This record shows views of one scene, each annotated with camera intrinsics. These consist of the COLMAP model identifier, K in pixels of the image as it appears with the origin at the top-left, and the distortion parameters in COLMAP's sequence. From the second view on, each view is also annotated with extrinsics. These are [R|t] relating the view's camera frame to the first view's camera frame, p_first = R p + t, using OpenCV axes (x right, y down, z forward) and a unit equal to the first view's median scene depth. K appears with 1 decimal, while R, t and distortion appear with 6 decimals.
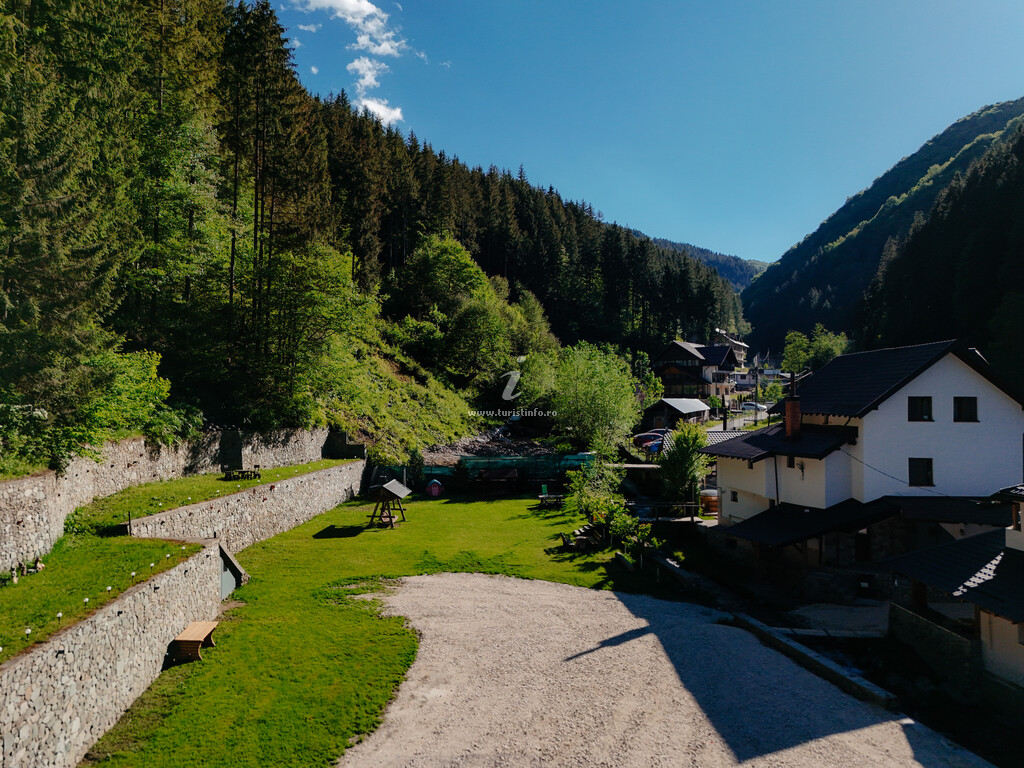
lens RADIAL K [[761.8, 0, 512.9], [0, 761.8, 386.0], [0, 0, 1]] dist [0.046750, -0.024262]
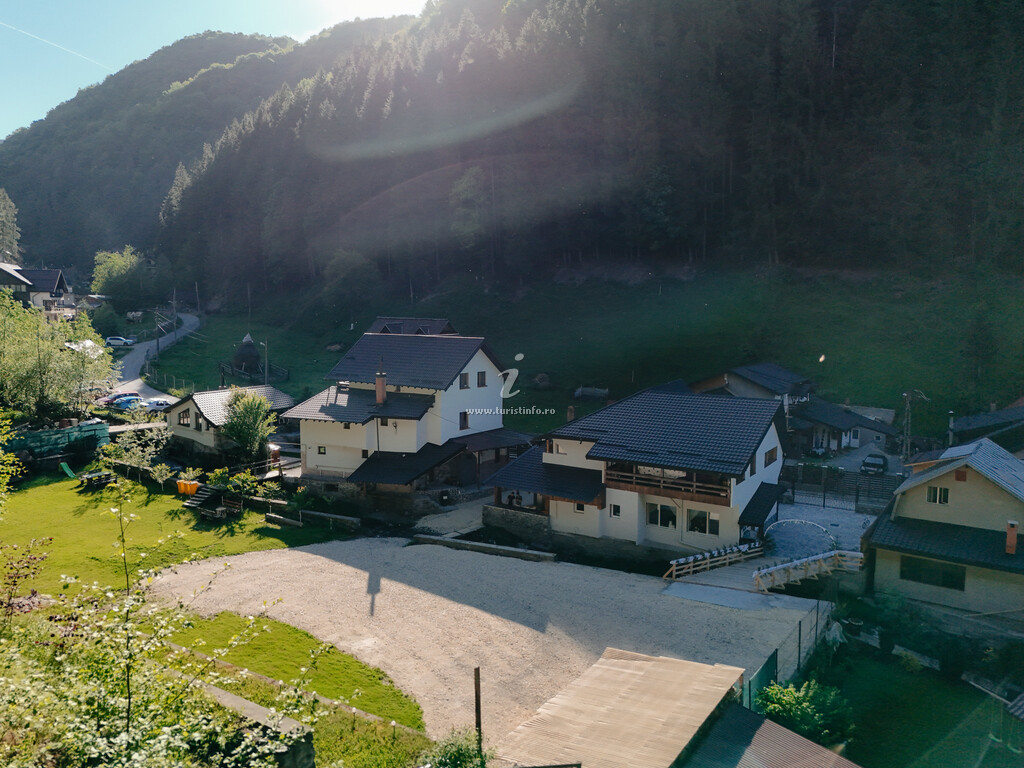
lens RADIAL K [[761.8, 0, 512.0], [0, 761.8, 384.1], [0, 0, 1]] dist [0.046750, -0.024262]
pose [[0.585447, -0.086080, 0.806128, -0.657114], [-0.017304, 0.992794, 0.118580, -0.148117], [-0.810526, -0.083372, 0.579739, 0.017121]]
